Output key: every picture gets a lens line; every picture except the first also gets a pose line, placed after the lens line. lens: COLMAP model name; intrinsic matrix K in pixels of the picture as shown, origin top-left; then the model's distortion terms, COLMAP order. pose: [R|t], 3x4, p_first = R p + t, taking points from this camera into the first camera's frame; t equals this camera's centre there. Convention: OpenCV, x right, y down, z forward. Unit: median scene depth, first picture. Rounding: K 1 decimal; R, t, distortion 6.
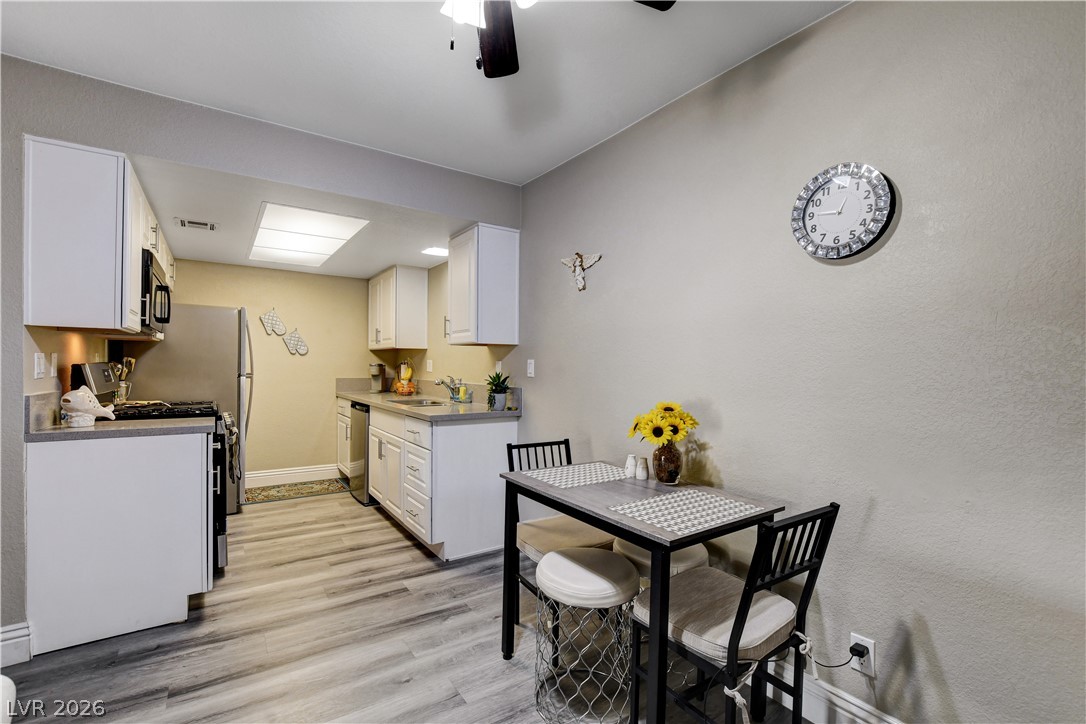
lens RADIAL K [[476.5, 0, 541.2], [0, 476.5, 368.5], [0, 0, 1]] dist [-0.029103, 0.003659]
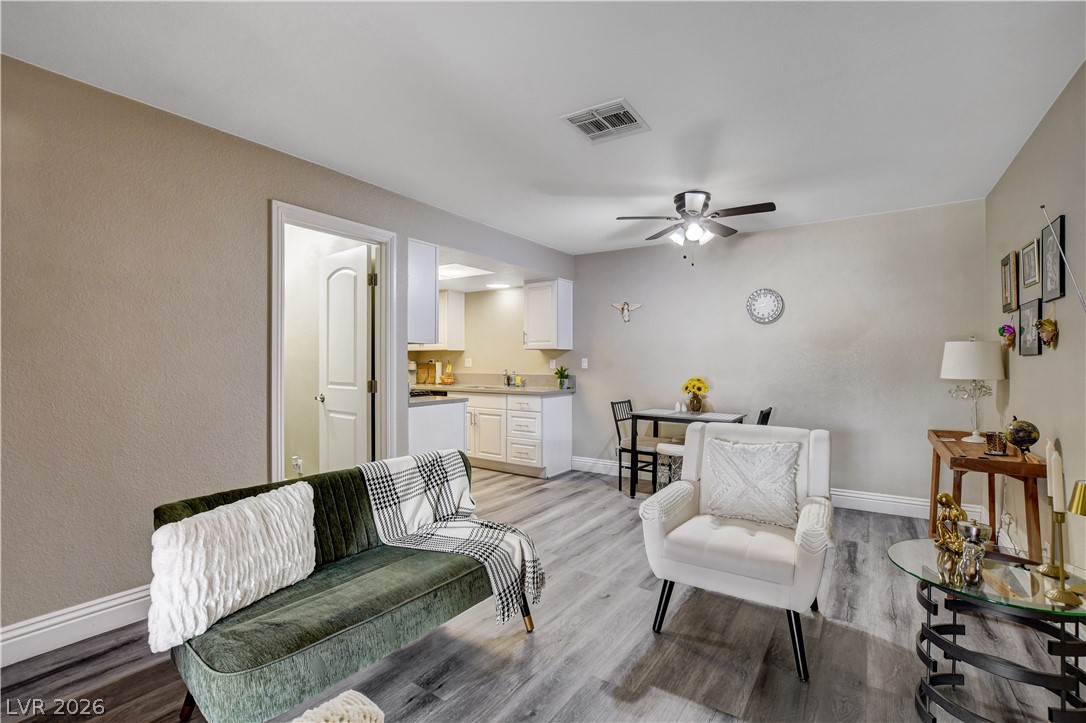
lens RADIAL K [[482.6, 0, 534.3], [0, 482.6, 361.1], [0, 0, 1]] dist [-0.036452, -0.000432]
pose [[0.936916, -0.008938, 0.349441, -0.770225], [0.010935, 0.999933, -0.003741, -0.004544], [-0.349384, 0.007326, 0.936951, -0.551361]]
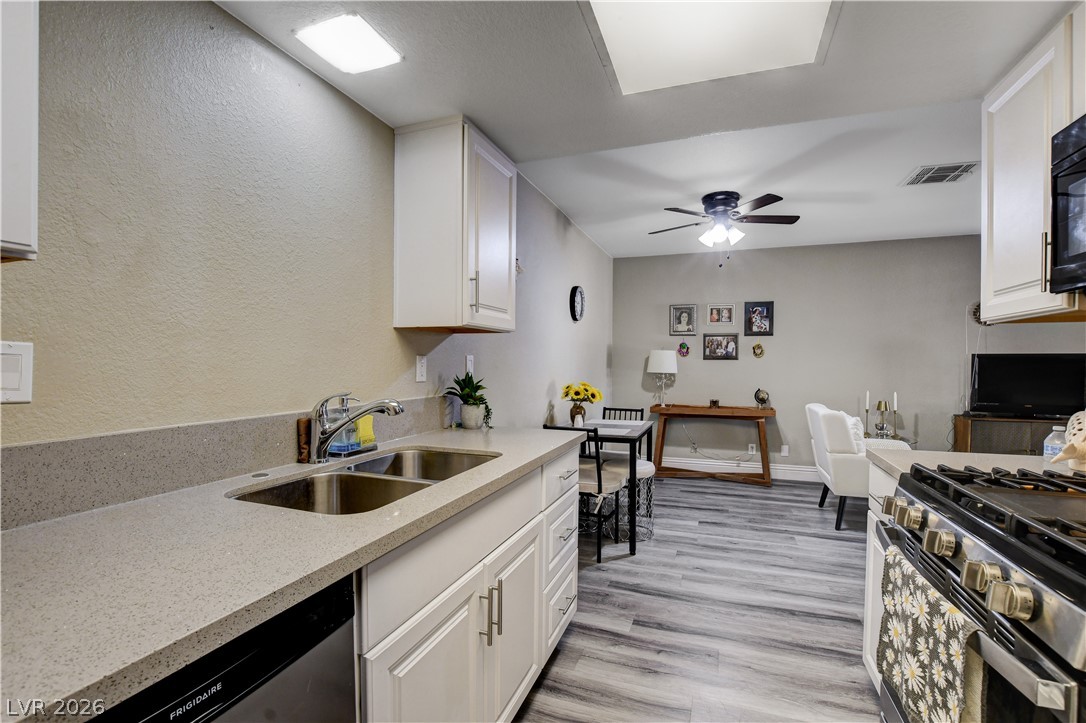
lens RADIAL K [[476.5, 0, 546.8], [0, 476.5, 375.1], [0, 0, 1]] dist [-0.029103, 0.003659]
pose [[-0.578084, -0.034941, 0.815229, -0.705974], [-0.005785, 0.999233, 0.038725, -0.016636], [-0.815956, 0.017670, -0.577843, 1.297036]]
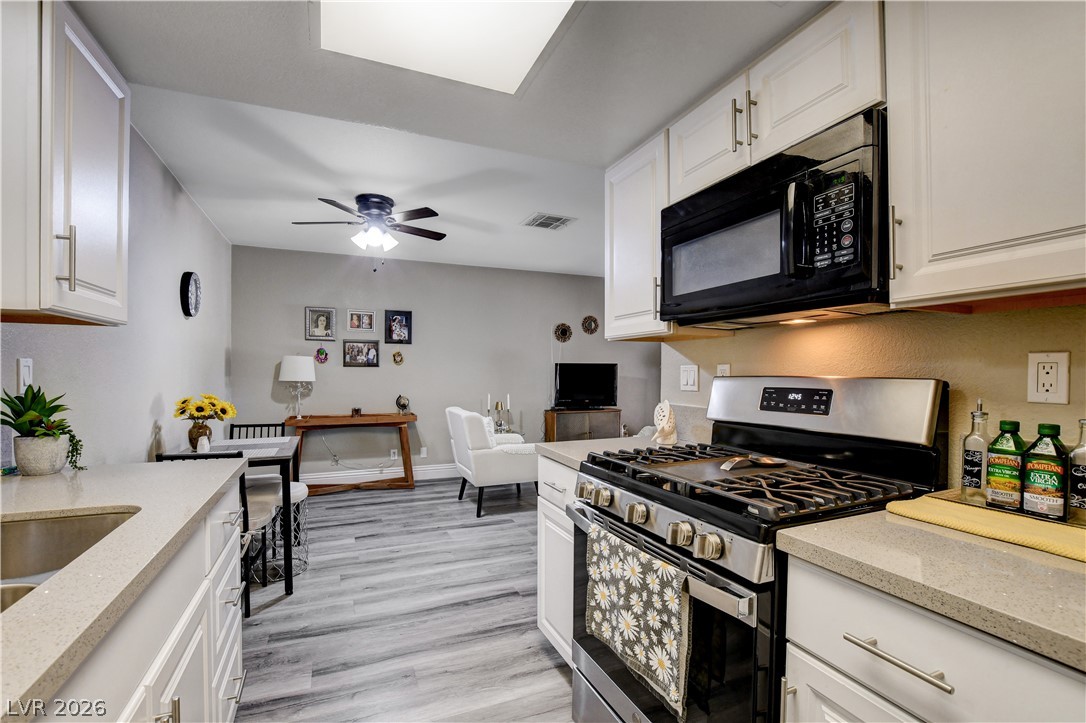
lens RADIAL K [[476.5, 0, 532.7], [0, 476.5, 379.7], [0, 0, 1]] dist [-0.029103, 0.003659]
pose [[-0.978939, -0.019098, 0.203260, -0.607970], [-0.014154, 0.999568, 0.025749, -0.015634], [-0.203664, 0.022330, -0.978786, 1.308842]]
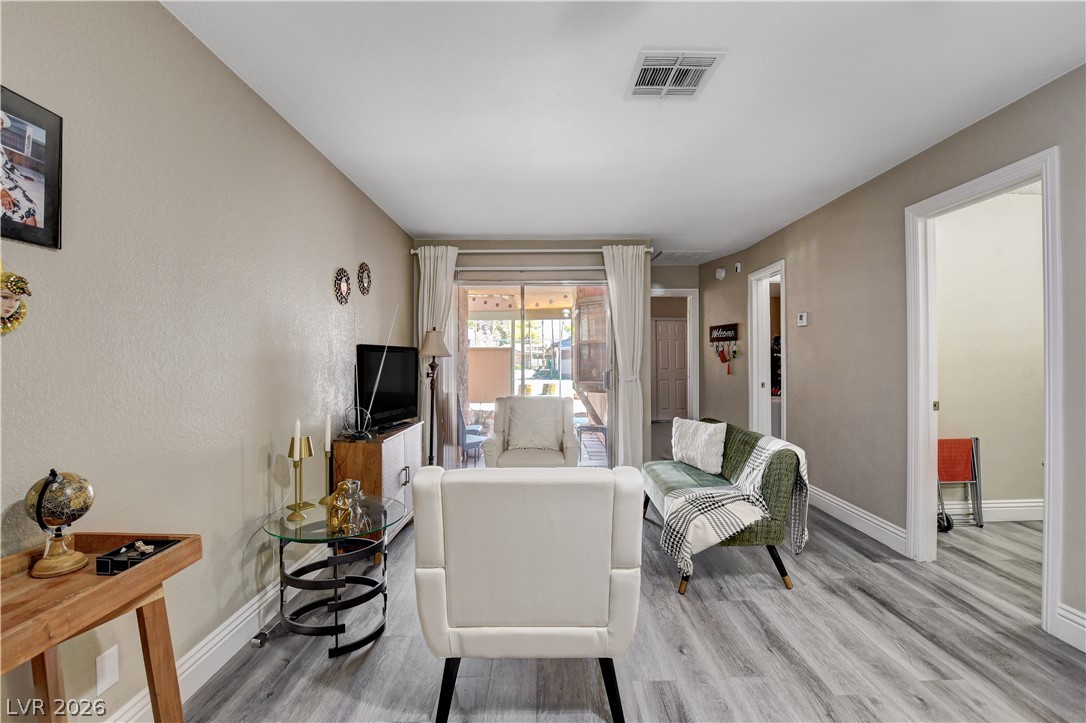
lens RADIAL K [[476.5, 0, 546.8], [0, 476.5, 360.7], [0, 0, 1]] dist [-0.029103, 0.003659]
pose [[-0.563309, -0.006465, -0.826221, 0.221838], [-0.006122, 0.999975, -0.003651, 0.000441], [0.826224, 0.003002, -0.563334, 0.337520]]
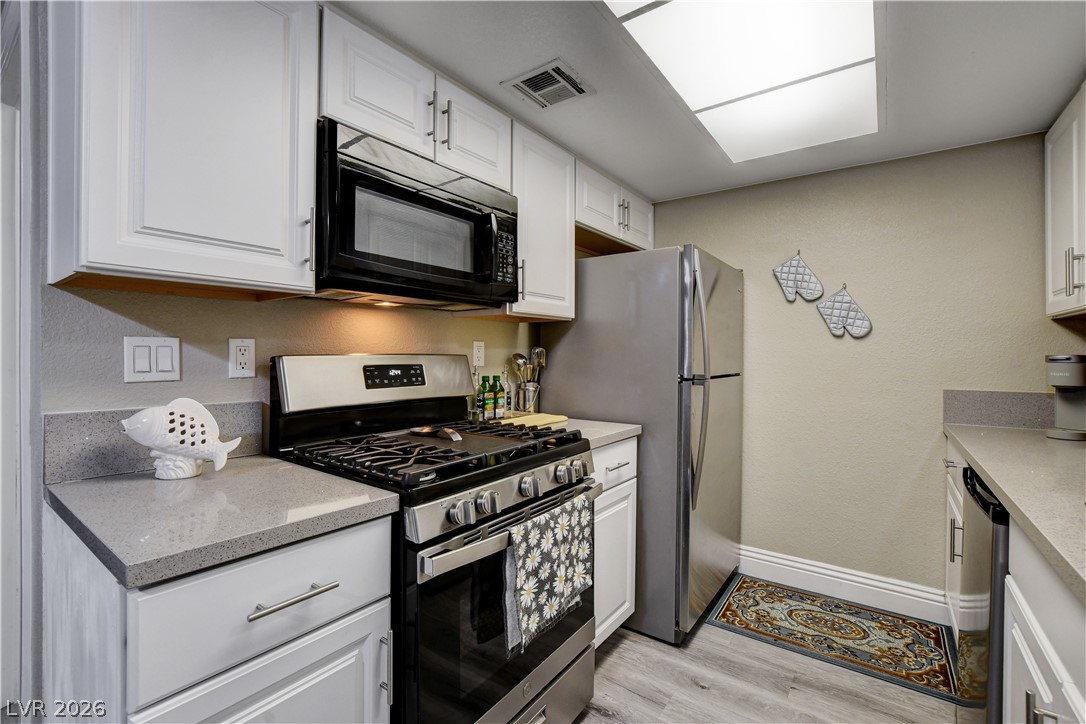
lens RADIAL K [[476.5, 0, 537.1], [0, 476.5, 355.2], [0, 0, 1]] dist [-0.029103, 0.003659]
pose [[0.324647, -0.008069, -0.945801, -0.238983], [-0.007003, 0.999916, -0.010934, -0.005150], [0.945809, 0.010173, 0.324563, 0.799443]]
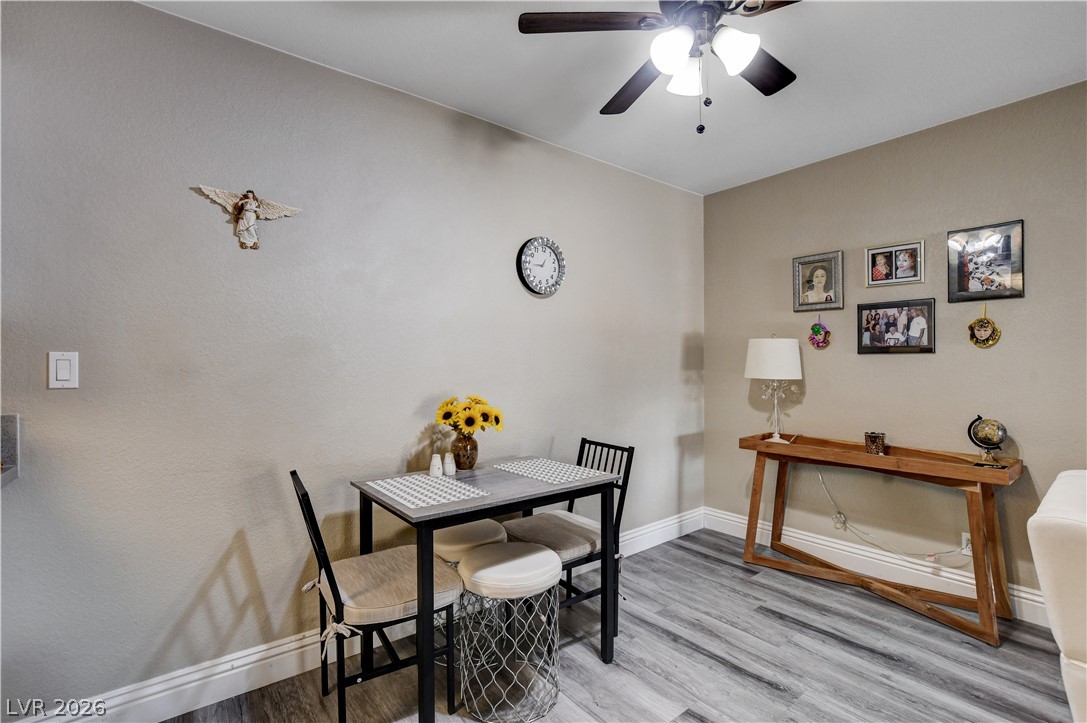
lens RADIAL K [[476.9, 0, 548.4], [0, 476.9, 367.6], [0, 0, 1]] dist [-0.029103, 0.003659]
pose [[-0.061645, -0.021287, 0.997871, -0.492734], [0.008650, 0.999724, 0.021861, -0.008893], [-0.998061, 0.009980, -0.061443, 0.520896]]
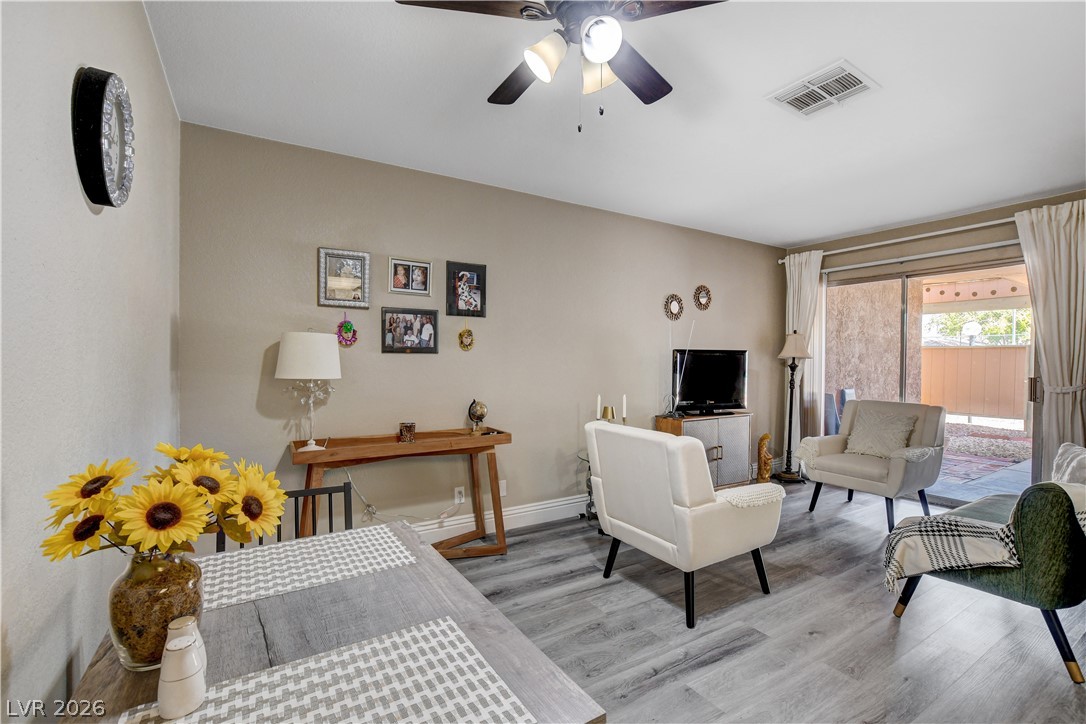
lens RADIAL K [[476.5, 0, 538.6], [0, 476.5, 365.3], [0, 0, 1]] dist [-0.029103, 0.003659]
pose [[-0.998206, -0.013912, 0.058240, -0.041219], [-0.013077, 0.999807, 0.014683, -0.003255], [-0.058433, 0.013895, -0.998195, 0.811642]]
